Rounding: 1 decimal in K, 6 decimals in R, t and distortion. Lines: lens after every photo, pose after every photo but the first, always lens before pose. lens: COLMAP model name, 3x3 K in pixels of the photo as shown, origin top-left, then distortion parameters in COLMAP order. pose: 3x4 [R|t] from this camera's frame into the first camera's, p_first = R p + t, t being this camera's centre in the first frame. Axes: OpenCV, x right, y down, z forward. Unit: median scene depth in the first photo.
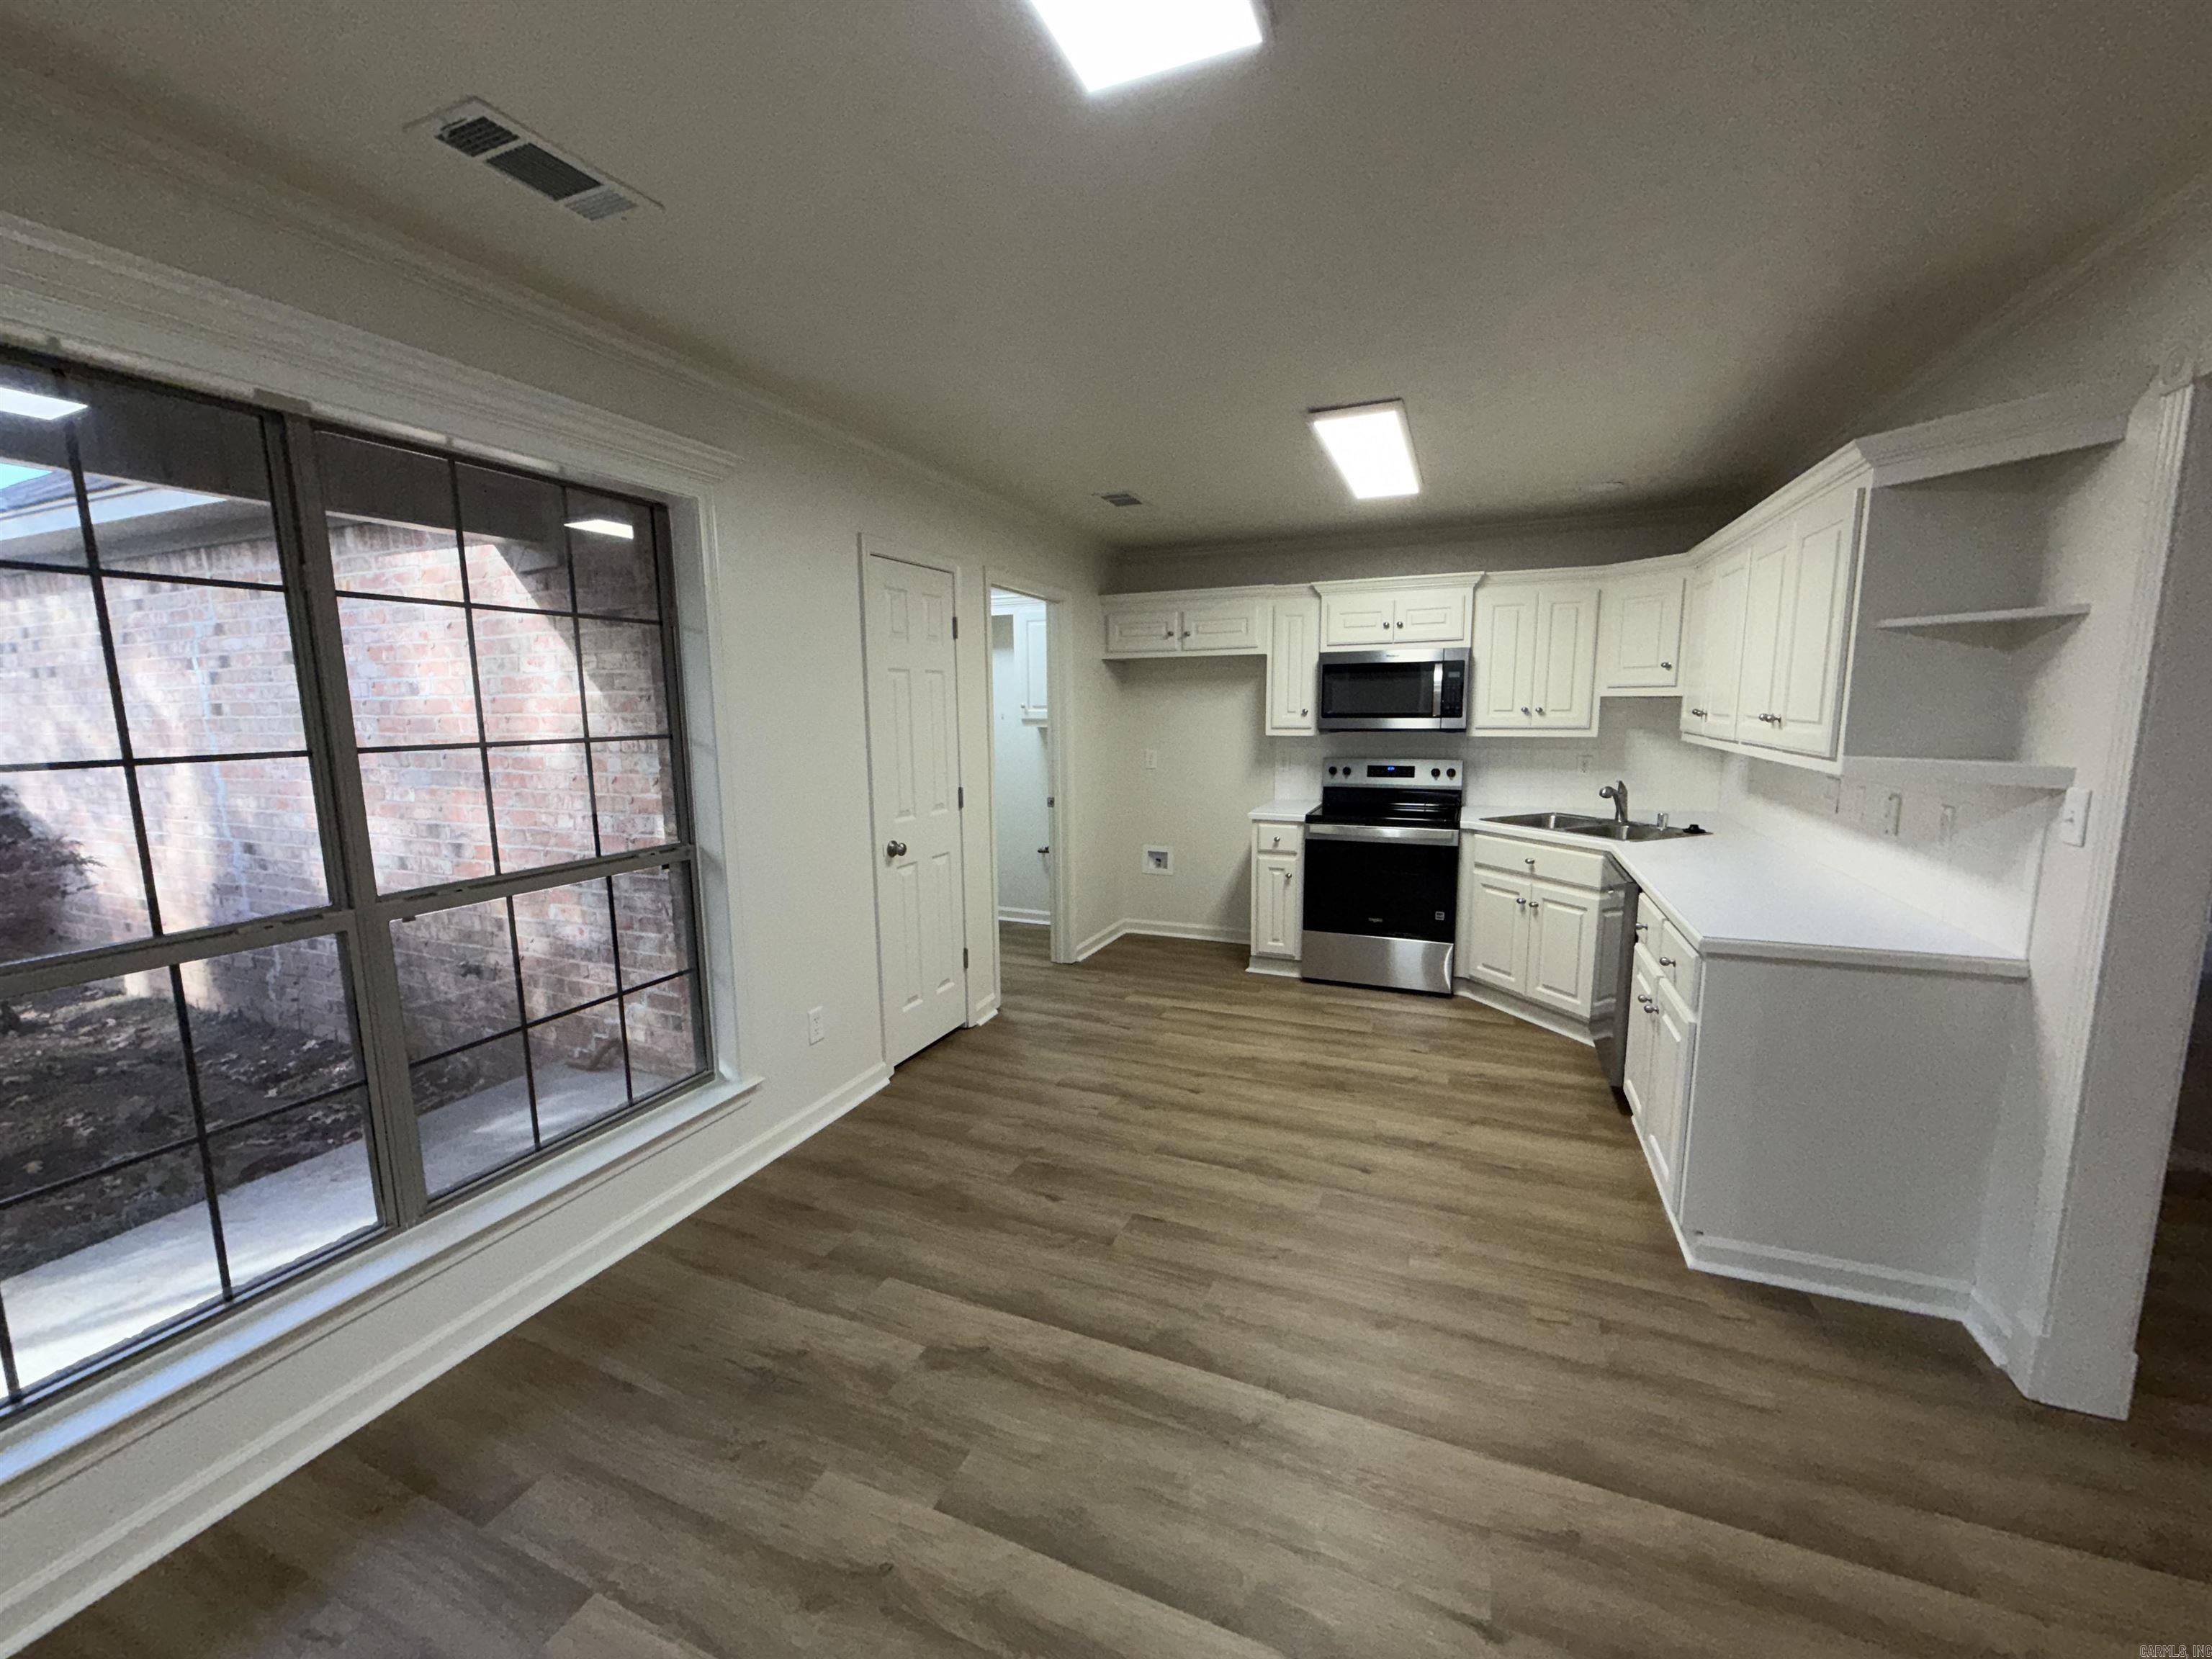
lens RADIAL K [[880.5, 0, 1104.3], [0, 880.5, 823.6], [0, 0, 1]] dist [-0.001187, 0.000846]
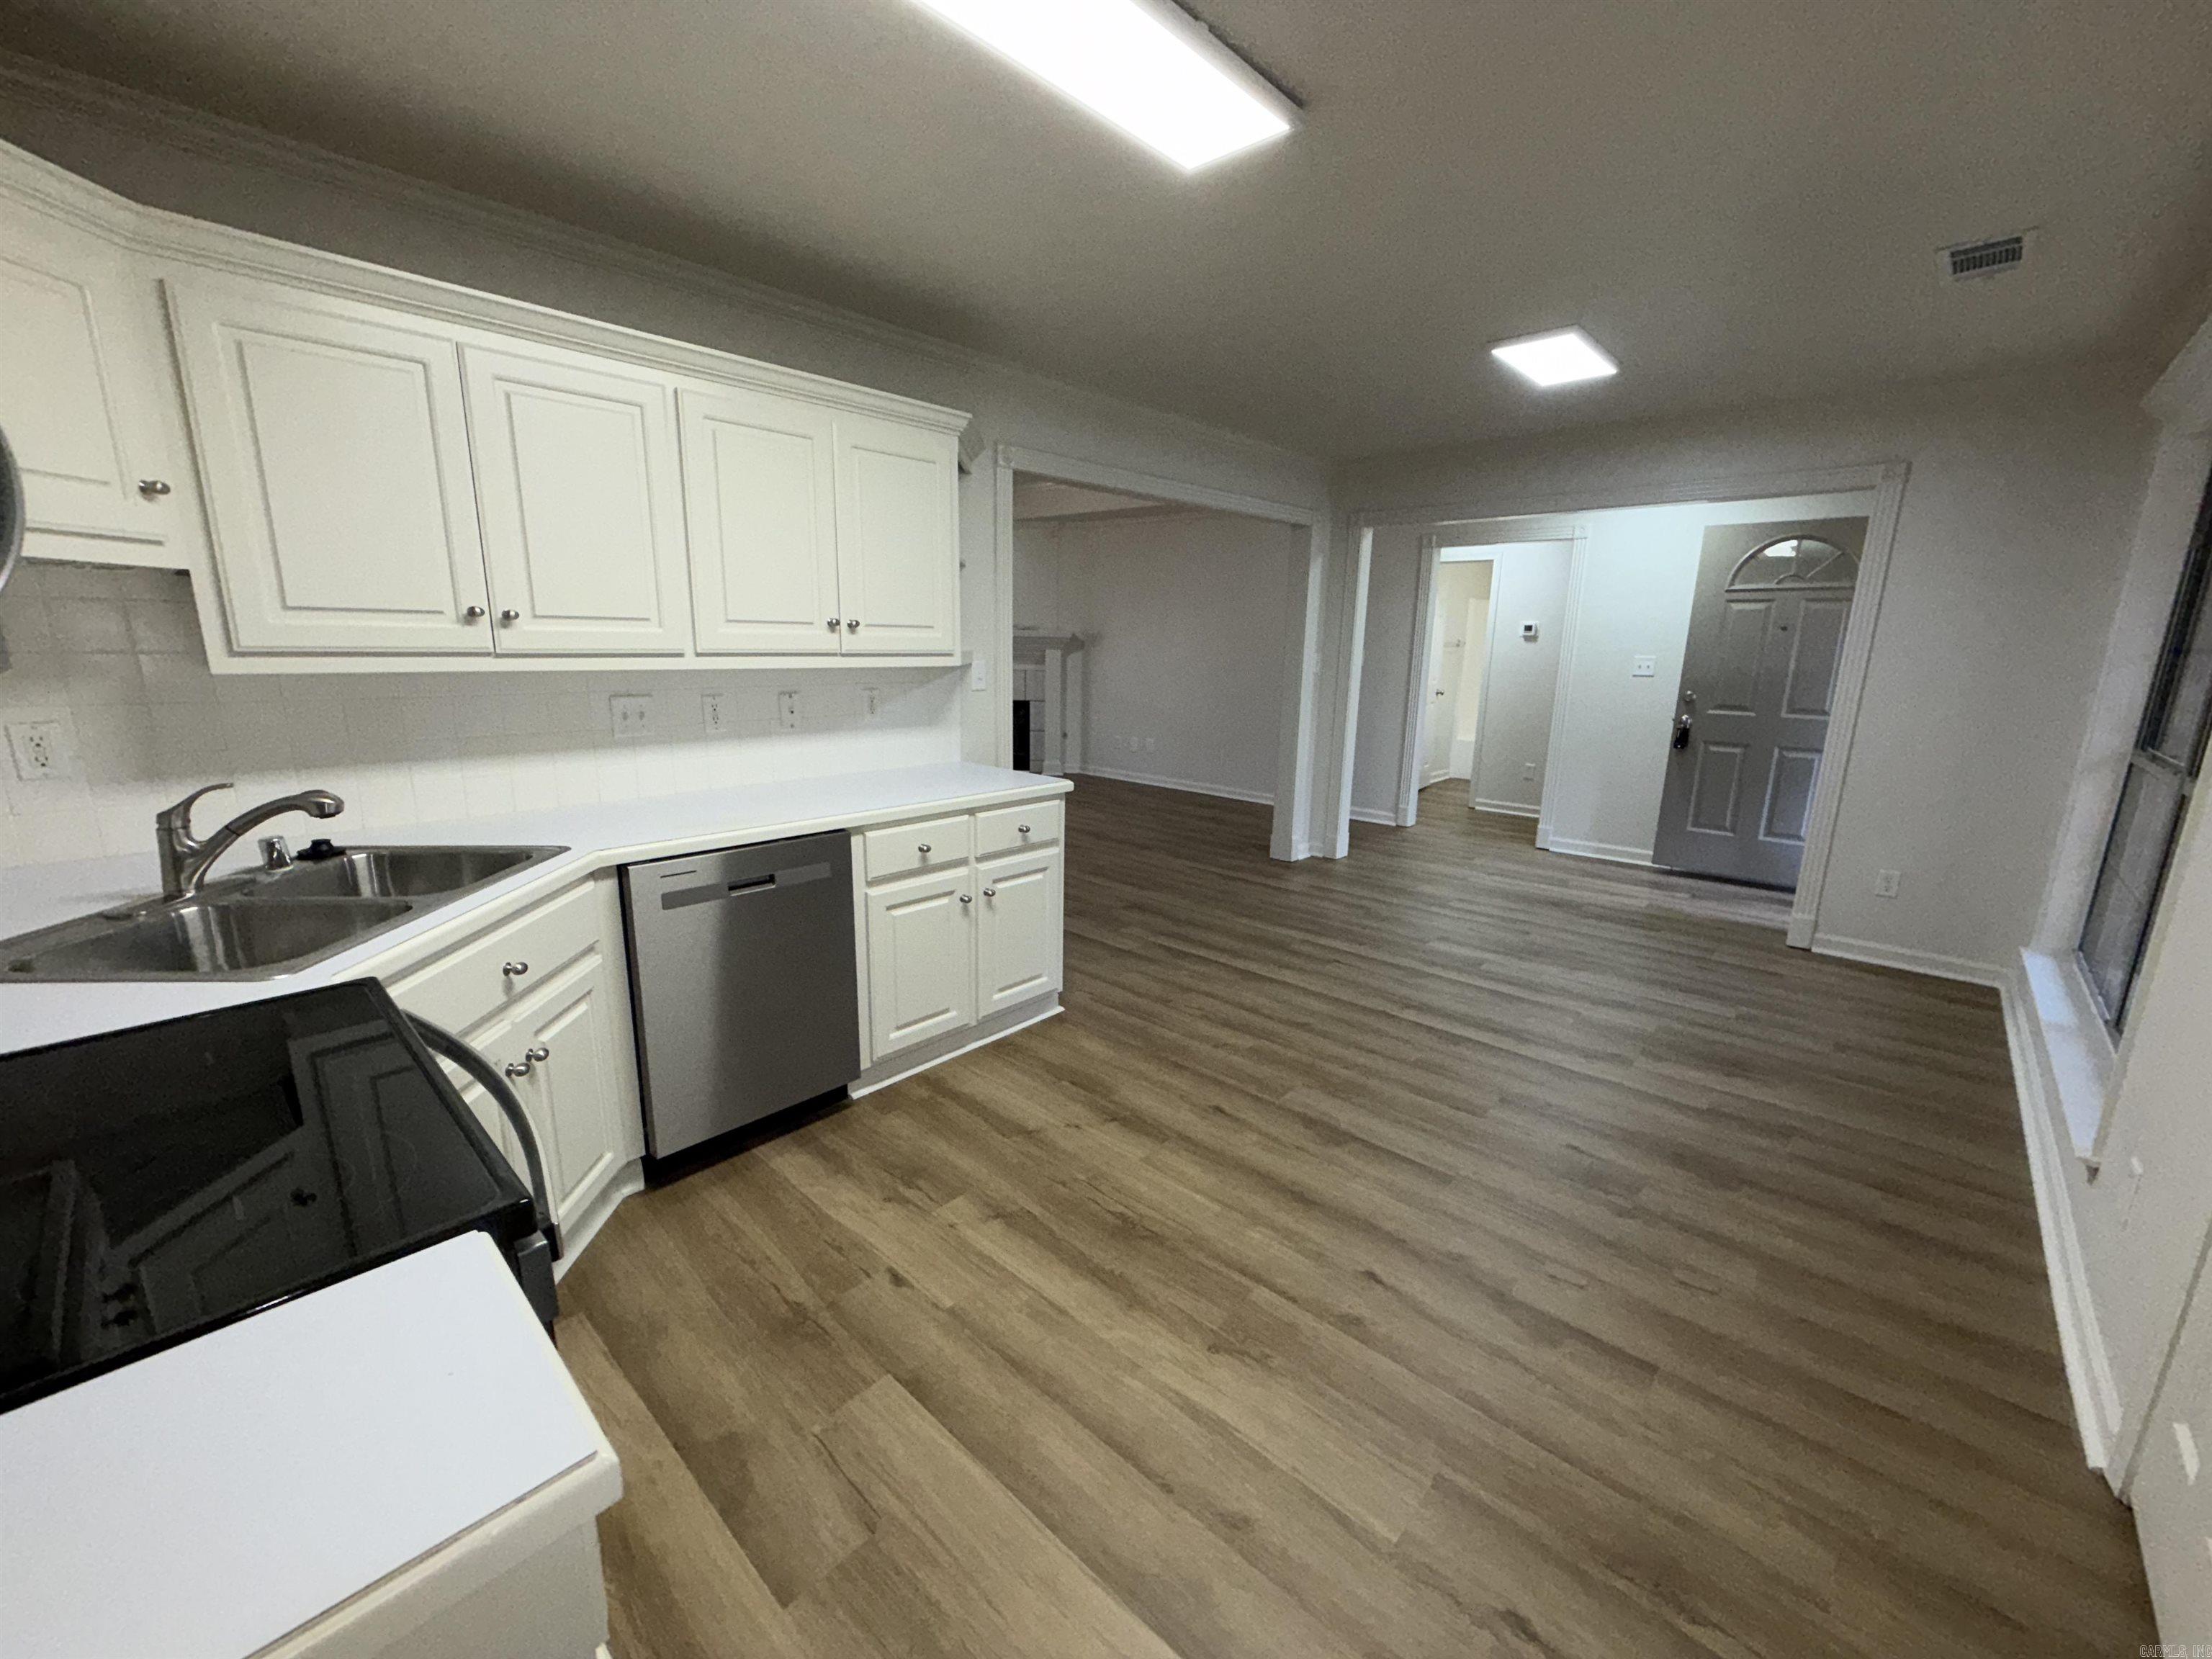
lens RADIAL K [[880.5, 0, 1098.2], [0, 880.5, 837.2], [0, 0, 1]] dist [-0.001187, 0.000846]
pose [[-0.938146, -0.081641, 0.336477, 0.083984], [0.040760, 0.939005, 0.341481, -0.146720], [-0.343832, 0.334074, -0.877596, 1.232622]]
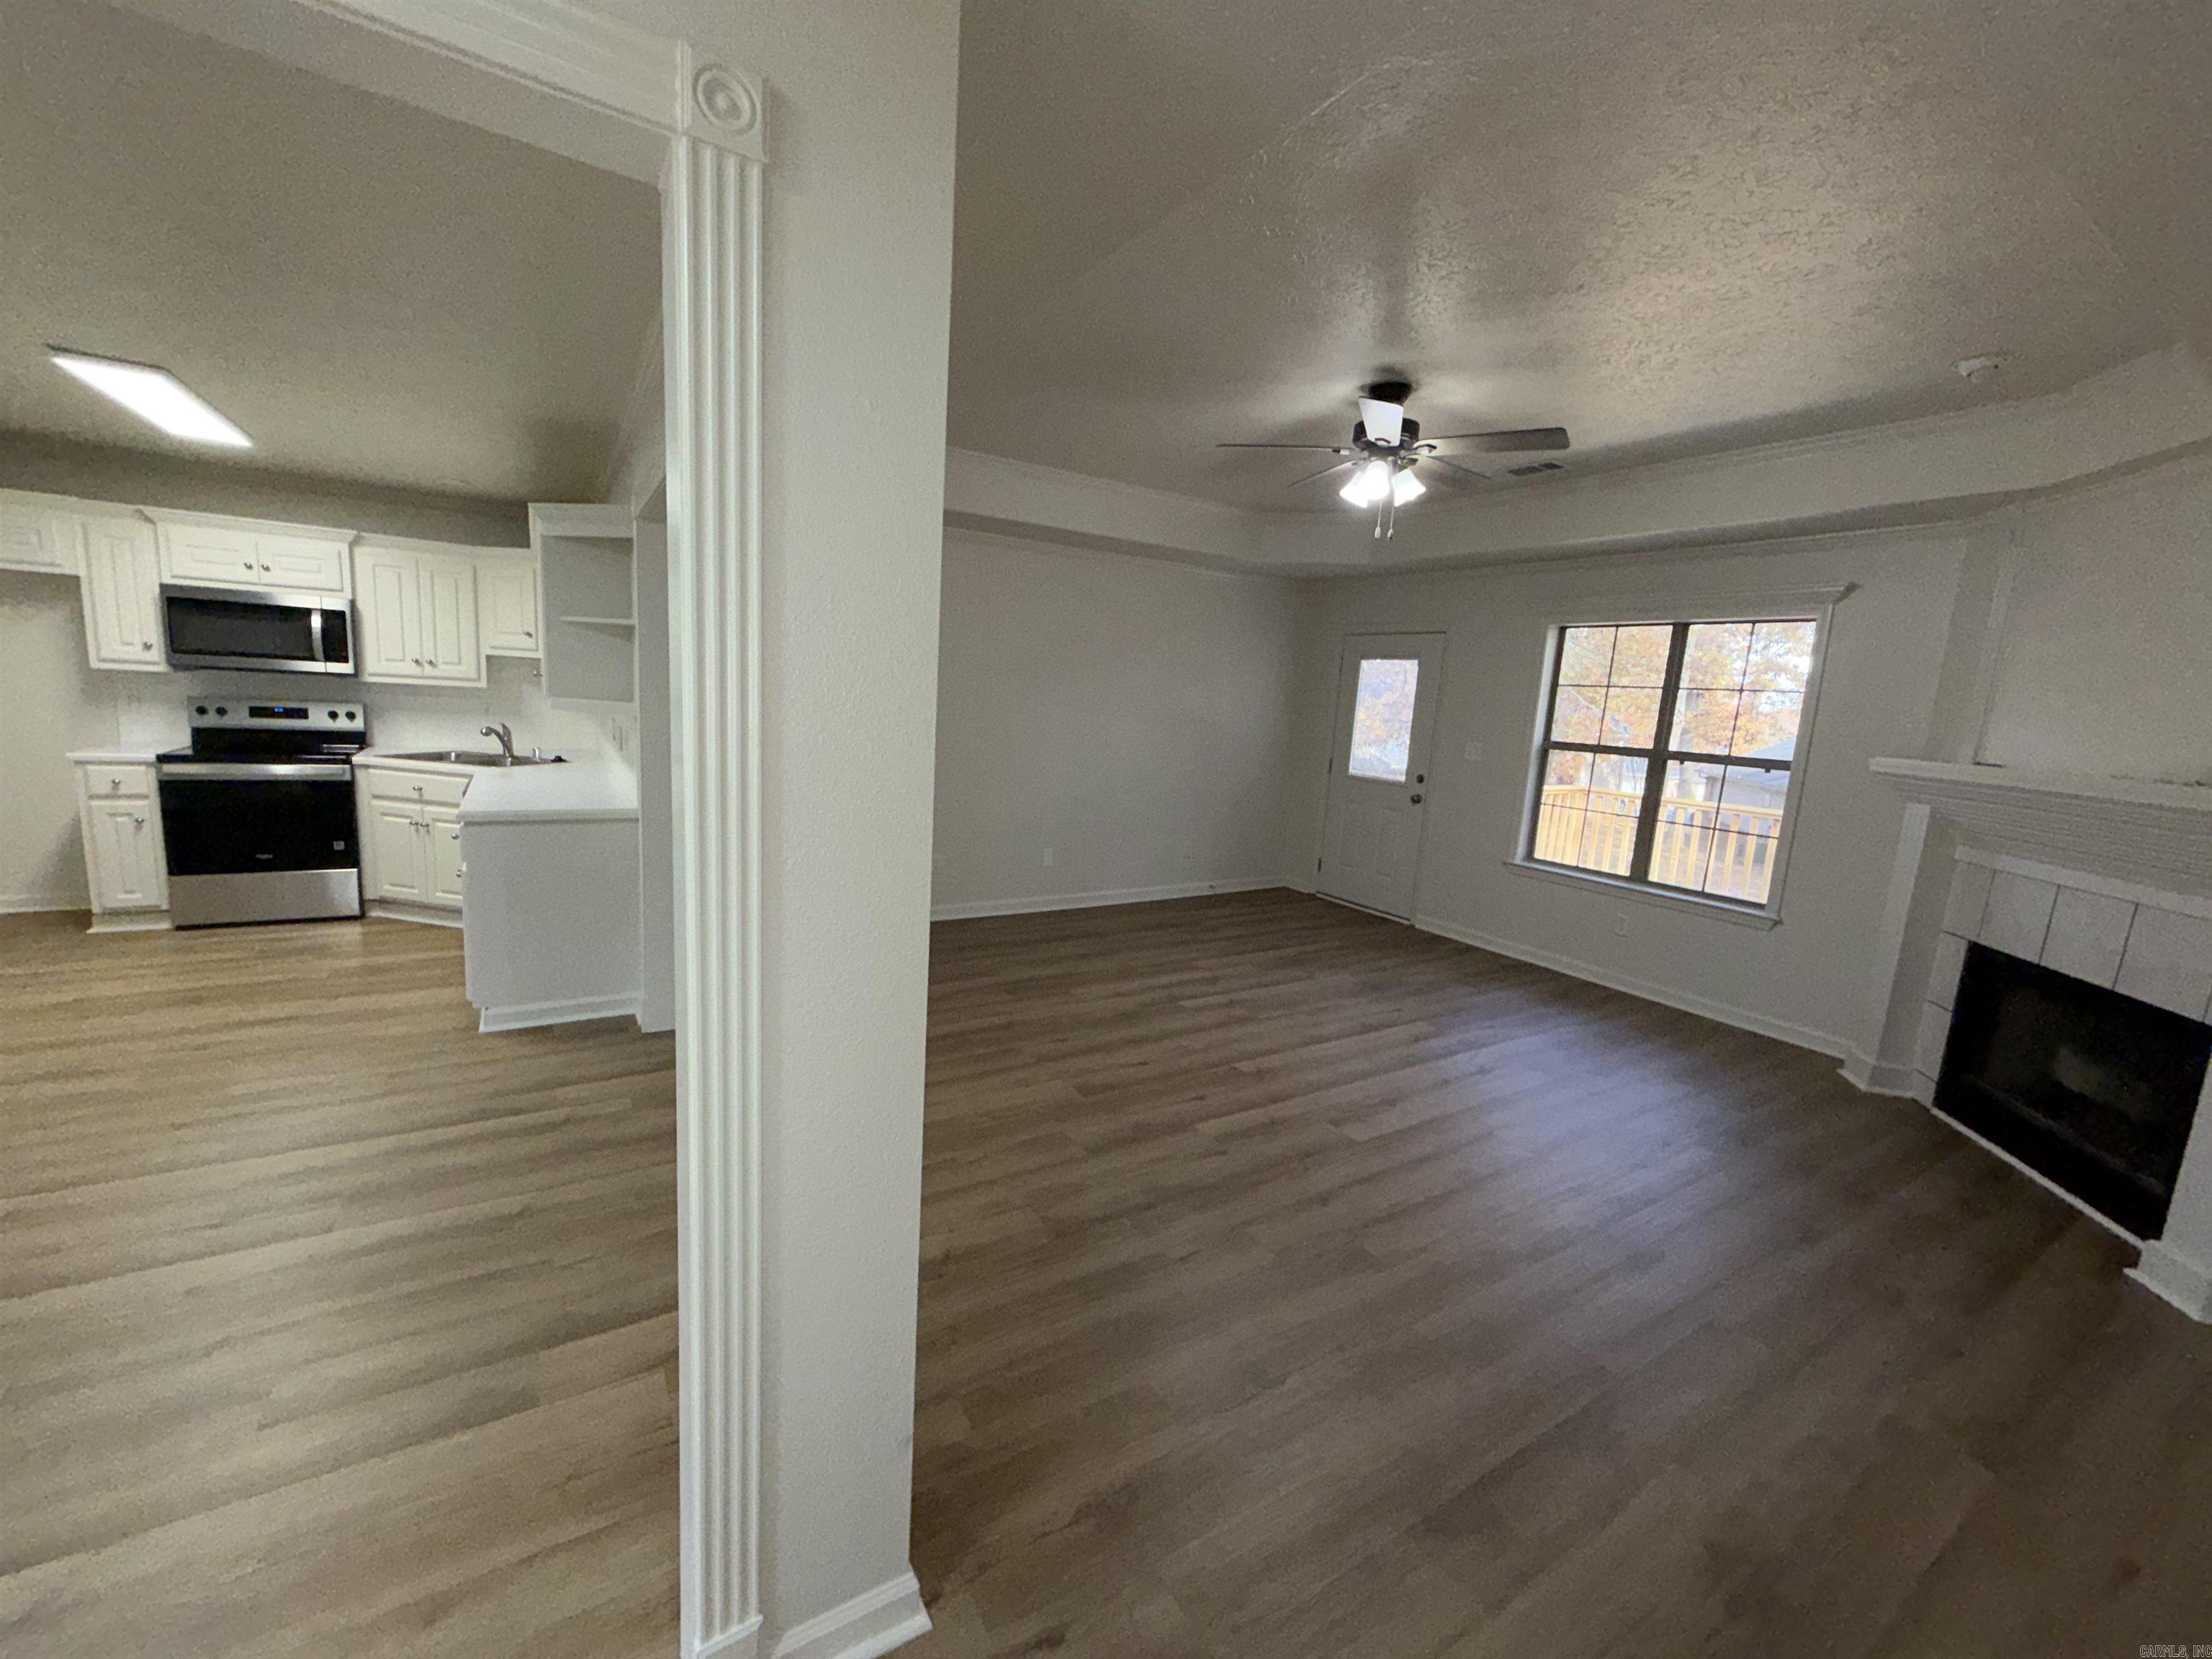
lens RADIAL K [[880.5, 0, 1100.6], [0, 880.5, 834.8], [0, 0, 1]] dist [-0.001187, 0.000846]
pose [[0.576888, -0.081024, 0.812795, 0.042198], [0.040340, 0.996680, 0.070723, 0.056574], [-0.815827, -0.008011, 0.578241, -0.430618]]
